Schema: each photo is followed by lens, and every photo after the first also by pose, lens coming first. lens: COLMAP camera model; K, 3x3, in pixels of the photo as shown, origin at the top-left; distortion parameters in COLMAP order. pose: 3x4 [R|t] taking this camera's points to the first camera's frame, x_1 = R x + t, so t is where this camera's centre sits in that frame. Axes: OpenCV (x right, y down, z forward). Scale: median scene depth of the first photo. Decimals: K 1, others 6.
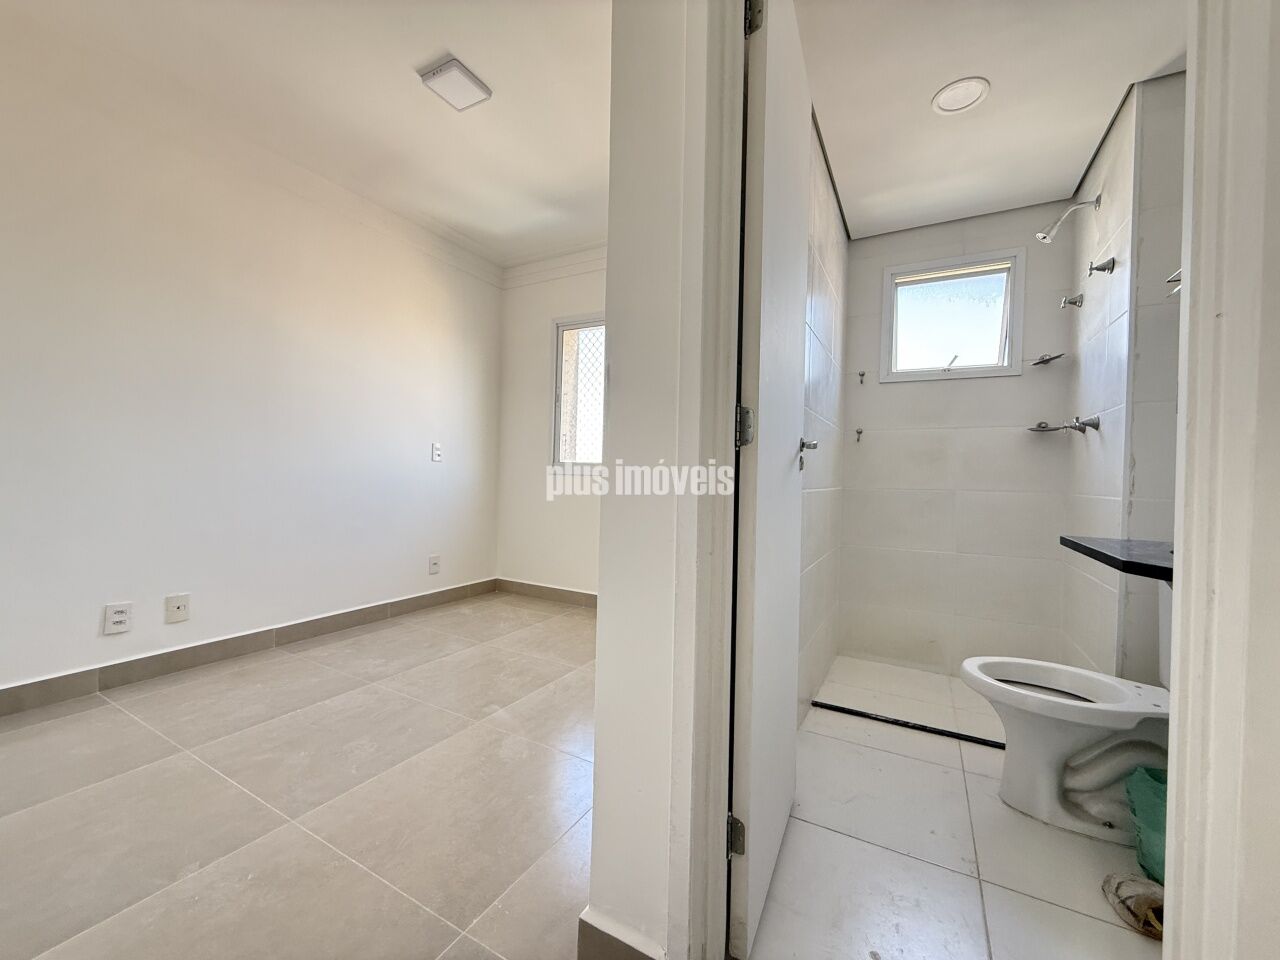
lens RADIAL K [[501.6, 0, 640.0], [0, 501.6, 480.0], [0, 0, 1]] dist [0.013541, 0.000188]
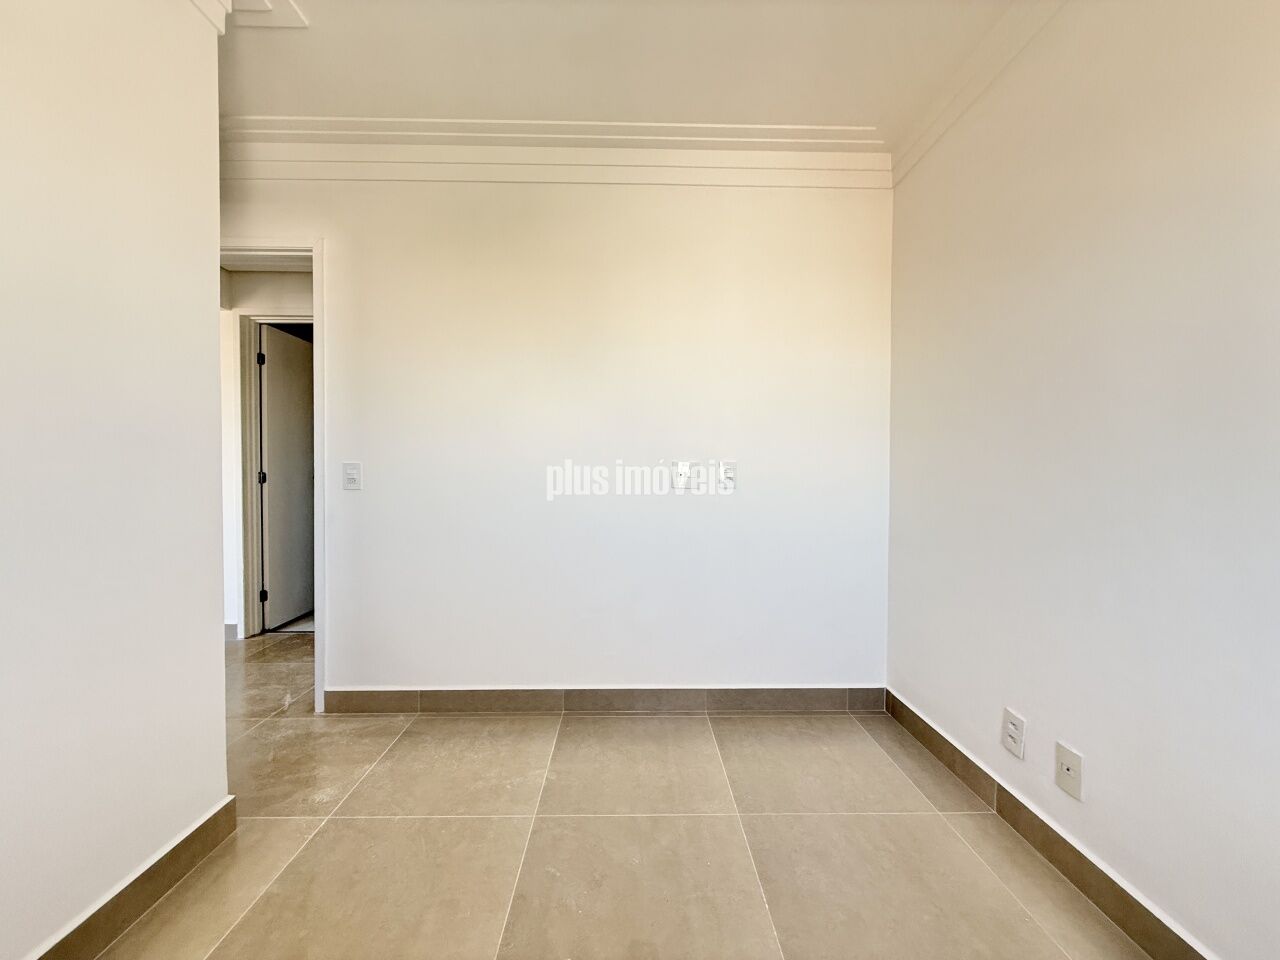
lens RADIAL K [[510.7, 0, 637.6], [0, 510.7, 480.7], [0, 0, 1]] dist [0.000673, -0.000115]
pose [[-0.866481, -0.018531, -0.498865, -0.110237], [-0.028056, 0.999539, 0.011602, -0.053335], [0.498420, 0.024049, -0.866602, 0.838502]]
